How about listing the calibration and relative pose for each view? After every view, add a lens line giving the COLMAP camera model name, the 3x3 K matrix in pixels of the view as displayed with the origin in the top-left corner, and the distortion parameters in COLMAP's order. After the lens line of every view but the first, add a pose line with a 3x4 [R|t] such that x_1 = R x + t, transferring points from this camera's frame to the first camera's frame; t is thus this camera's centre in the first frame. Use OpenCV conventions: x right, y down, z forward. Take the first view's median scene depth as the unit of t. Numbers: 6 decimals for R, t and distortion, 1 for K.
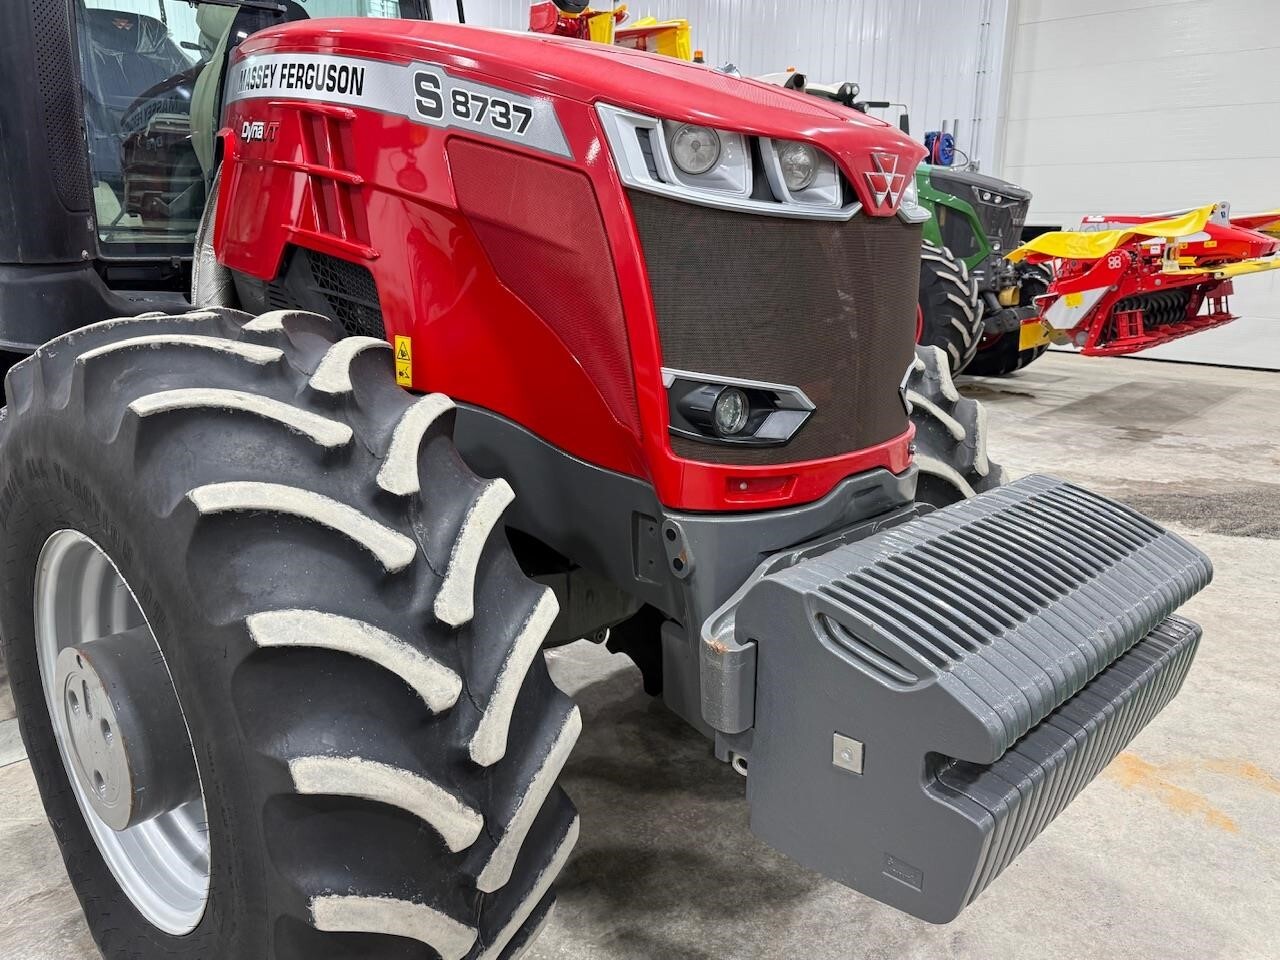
lens RADIAL K [[1001.3, 0, 632.5], [0, 1001.3, 489.0], [0, 0, 1]] dist [0.084201, -0.129451]
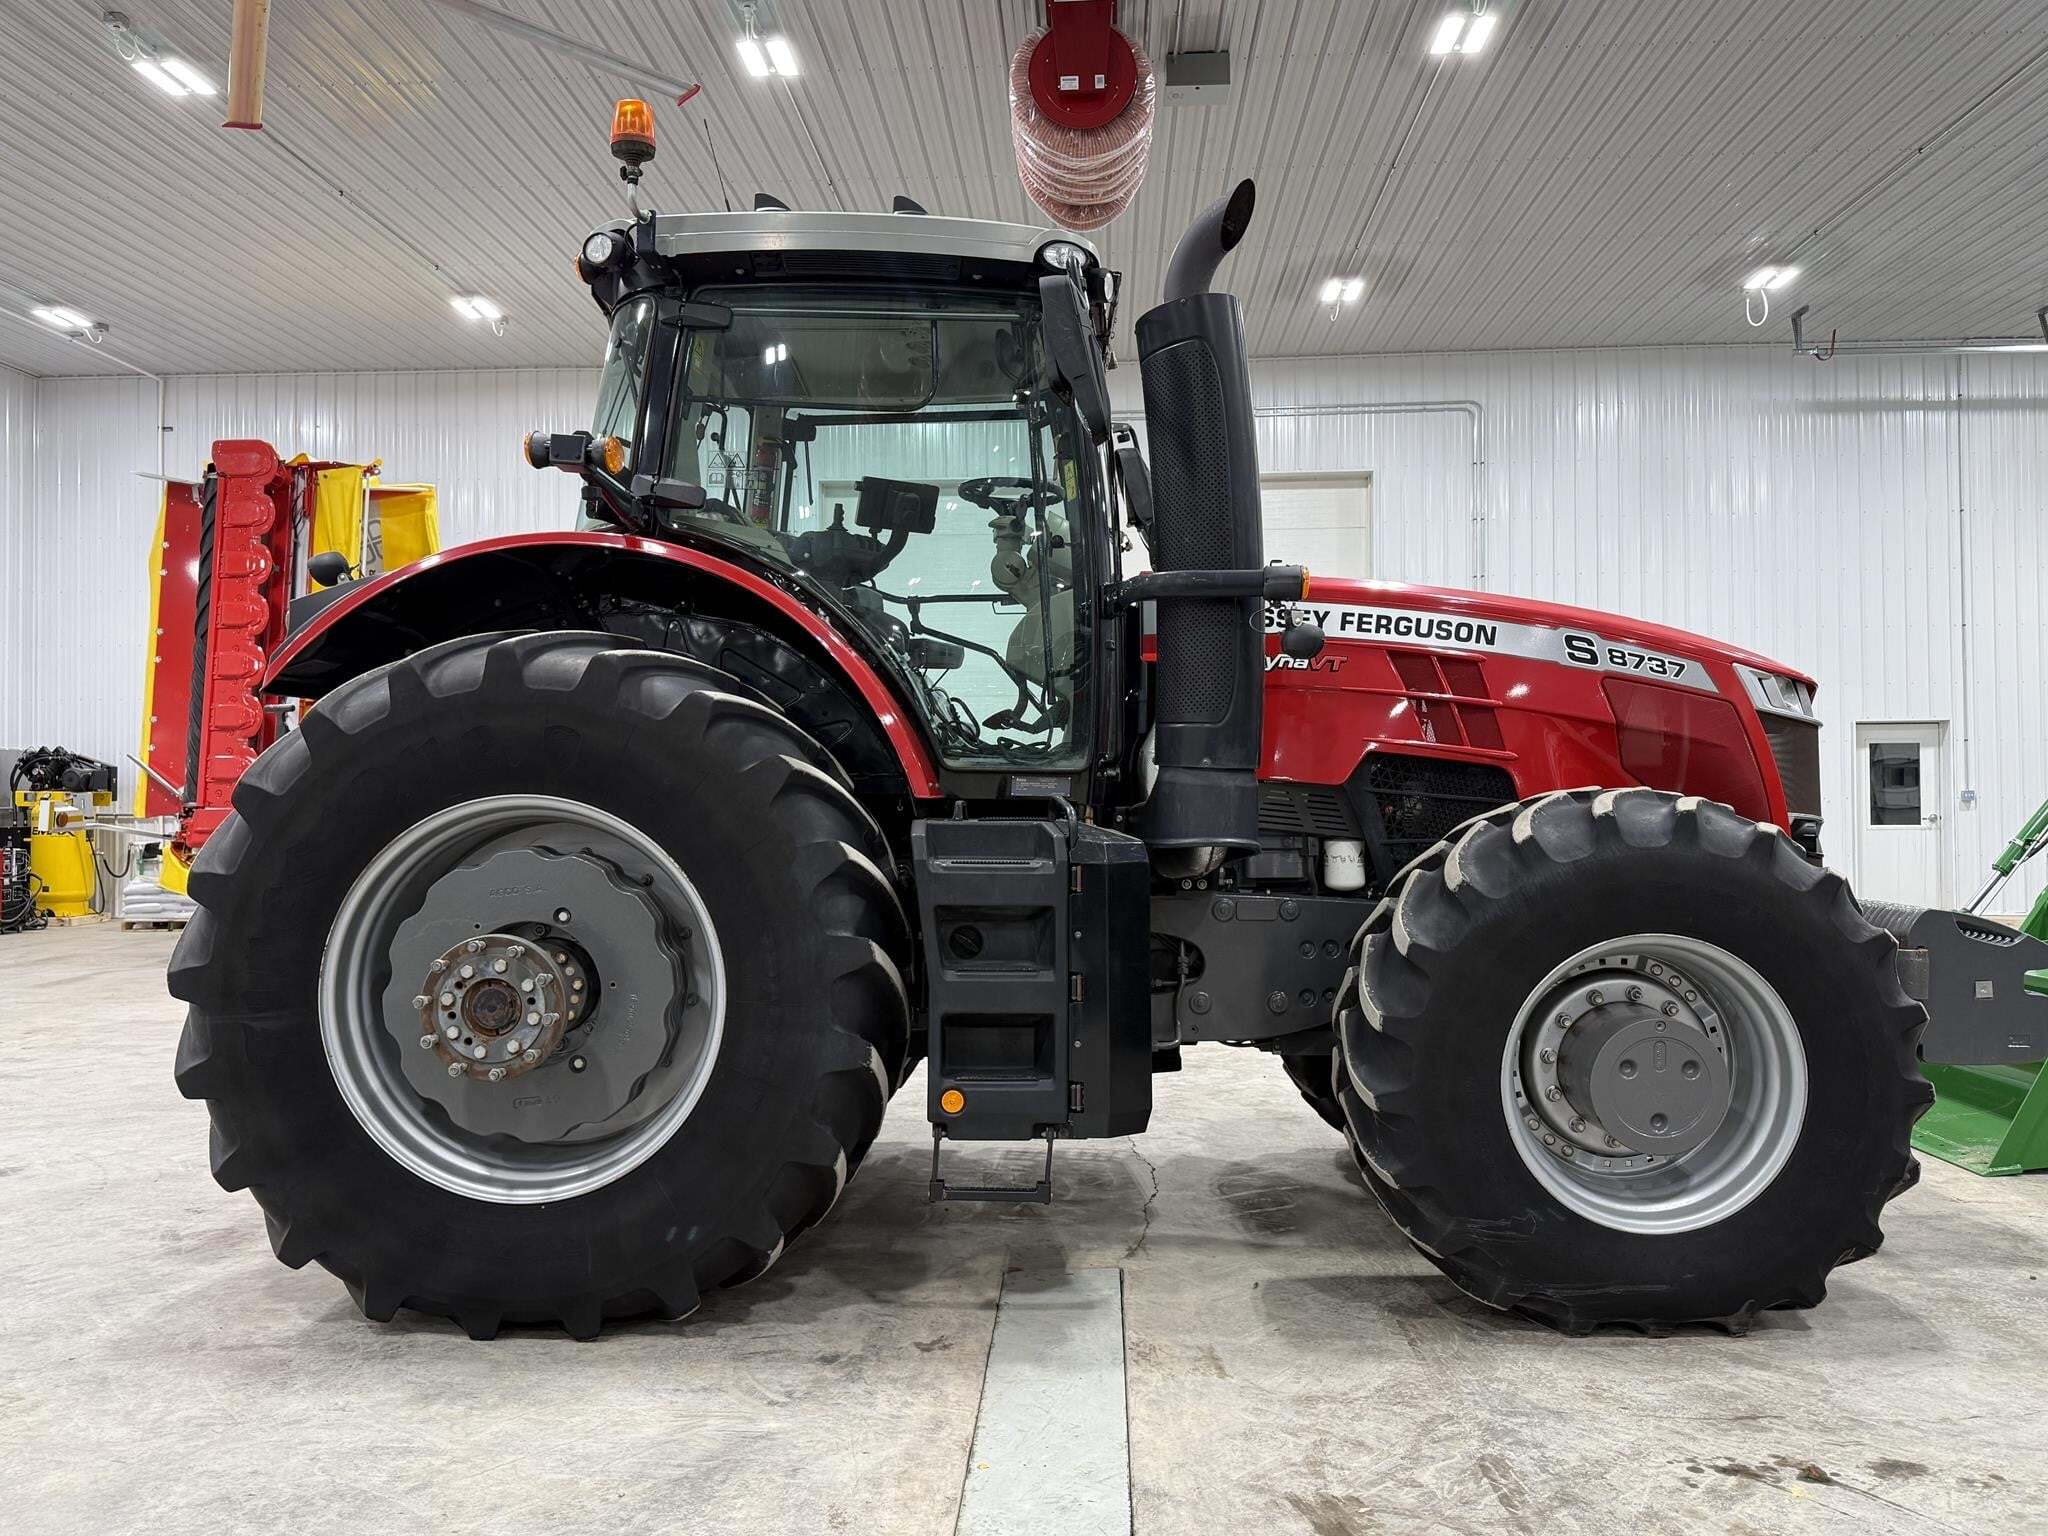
lens RADIAL K [[1602.0, 0, 1014.9], [0, 1602.0, 777.4], [0, 0, 1]] dist [0.084201, -0.129451]
pose [[0.751062, -0.011270, 0.660135, -2.217658], [0.177050, 0.966671, -0.184933, 0.075719], [-0.636049, 0.255773, 0.728026, -0.135775]]
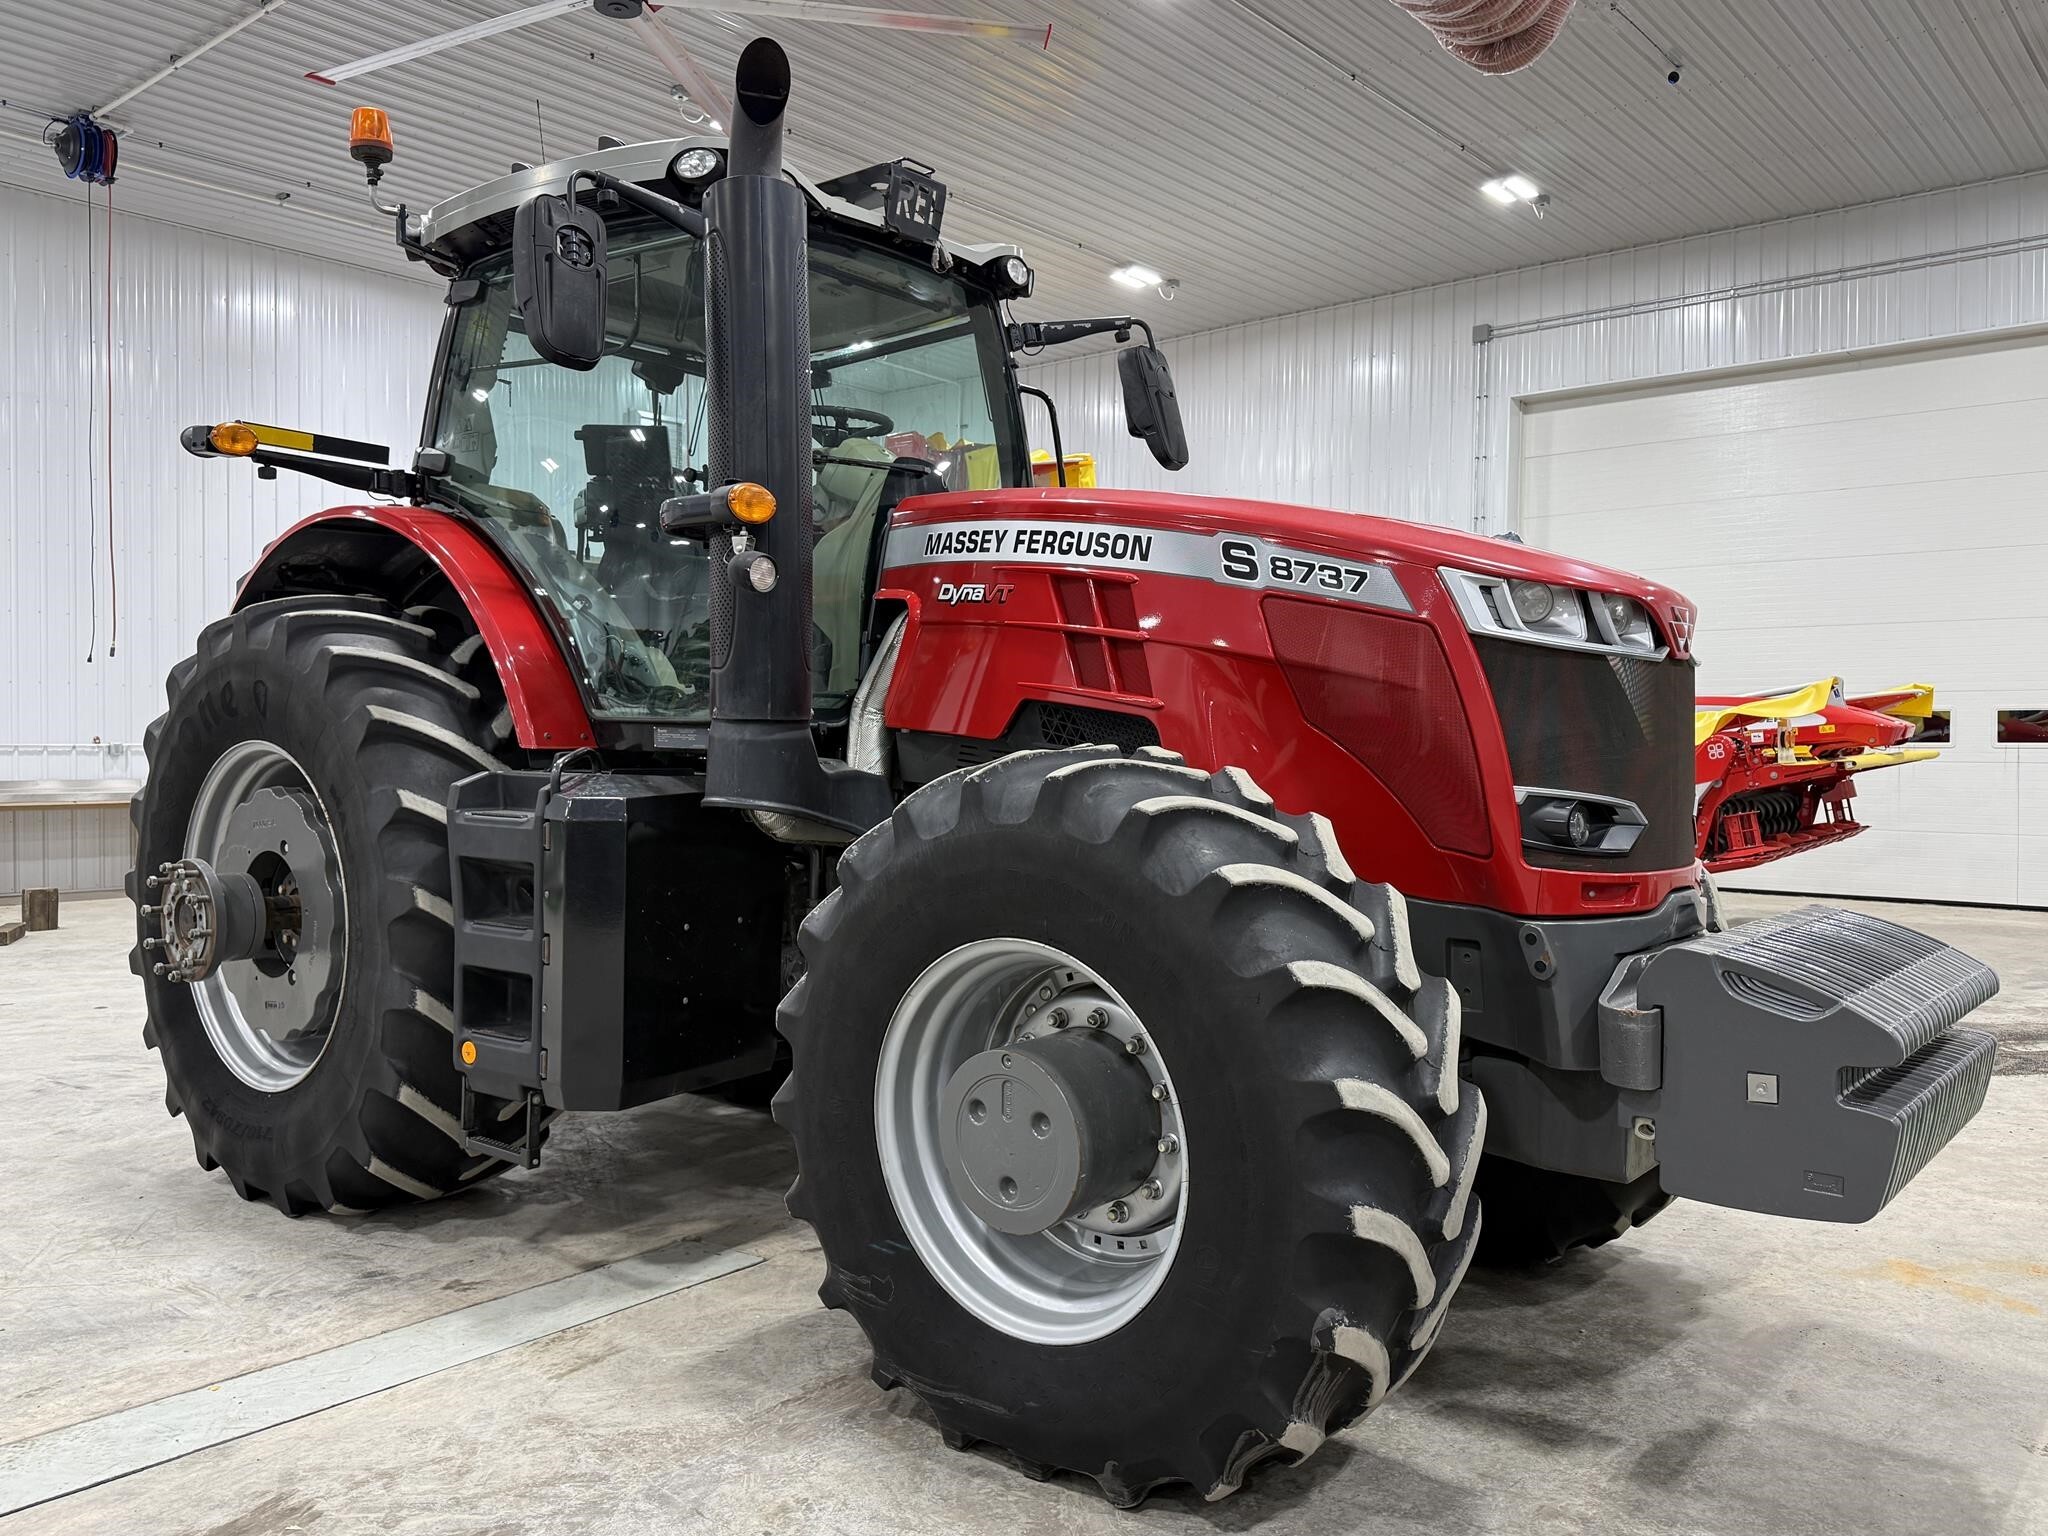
lens RADIAL K [[1602.0, 0, 1020.2], [0, 1602.0, 772.6], [0, 0, 1]] dist [0.084201, -0.129451]
pose [[0.997119, -0.009255, 0.075289, -0.533686], [0.026030, 0.974008, -0.225012, 0.207172], [-0.071249, 0.226324, 0.971443, -0.585040]]
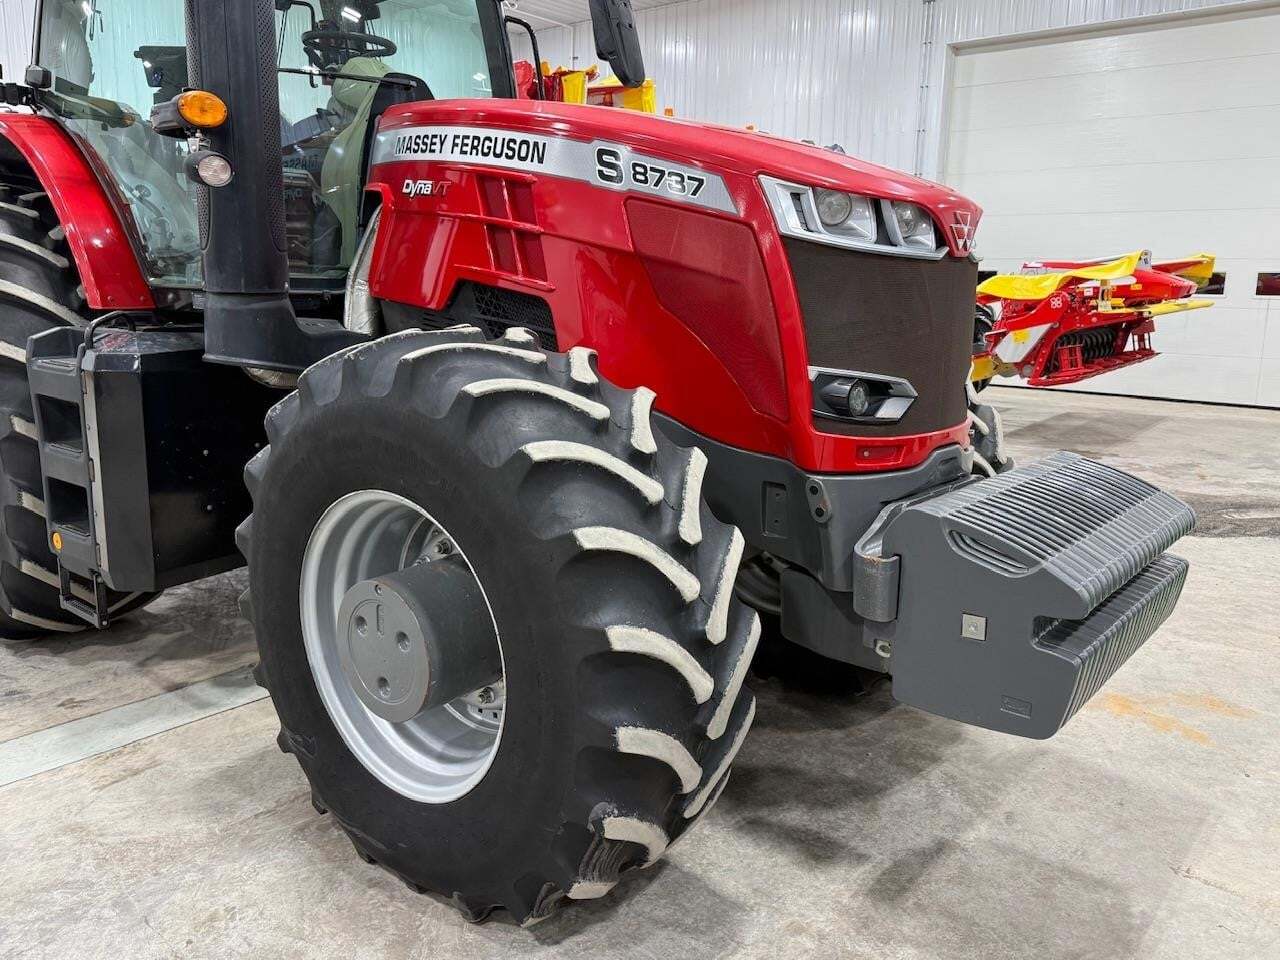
lens RADIAL K [[1001.3, 0, 640.7], [0, 1001.3, 490.5], [0, 0, 1]] dist [0.084201, -0.129451]
pose [[0.997245, -0.011112, 0.073348, -0.243360], [0.014039, 0.999120, -0.039515, 0.079802], [-0.072844, 0.040436, 0.996523, -0.272256]]
